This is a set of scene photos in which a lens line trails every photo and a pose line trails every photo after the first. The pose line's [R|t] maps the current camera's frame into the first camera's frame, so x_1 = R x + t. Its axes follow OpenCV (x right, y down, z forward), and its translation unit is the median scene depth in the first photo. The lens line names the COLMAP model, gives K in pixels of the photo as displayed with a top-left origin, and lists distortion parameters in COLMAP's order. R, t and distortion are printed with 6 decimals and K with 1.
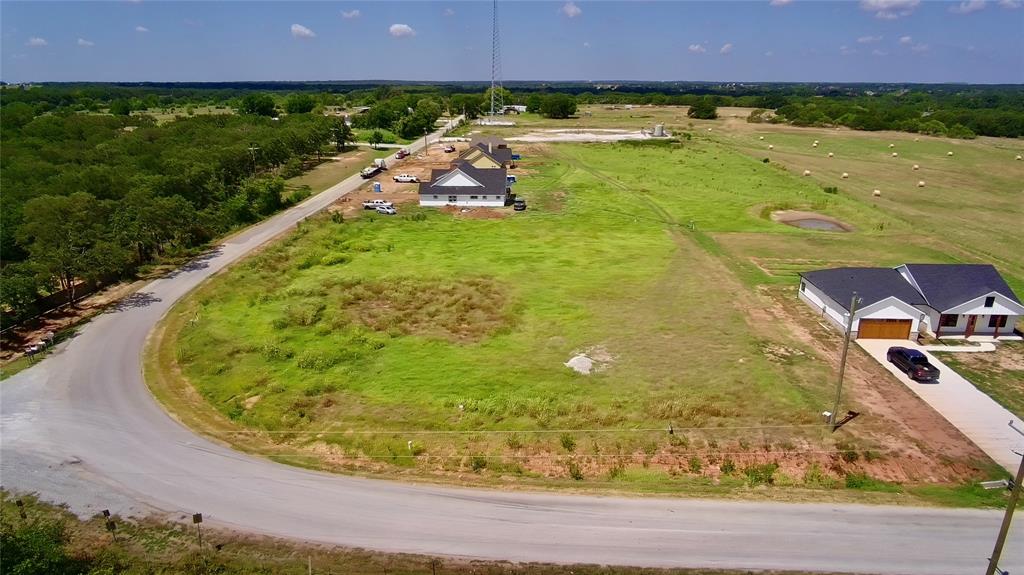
lens RADIAL K [[647.8, 0, 502.5], [0, 647.8, 294.9], [0, 0, 1]] dist [-0.032177, 0.010872]
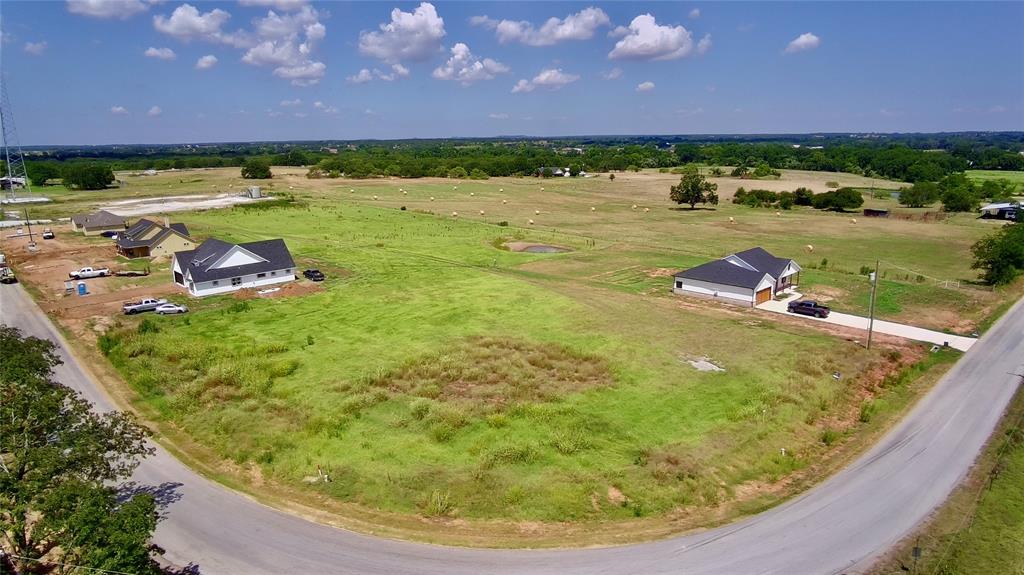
lens RADIAL K [[647.8, 0, 503.0], [0, 647.8, 283.1], [0, 0, 1]] dist [-0.032177, 0.010872]
pose [[0.669983, -0.172454, 0.722068, -0.366576], [0.247298, 0.968937, 0.001955, -0.052179], [-0.699976, 0.177256, 0.691819, 0.155224]]
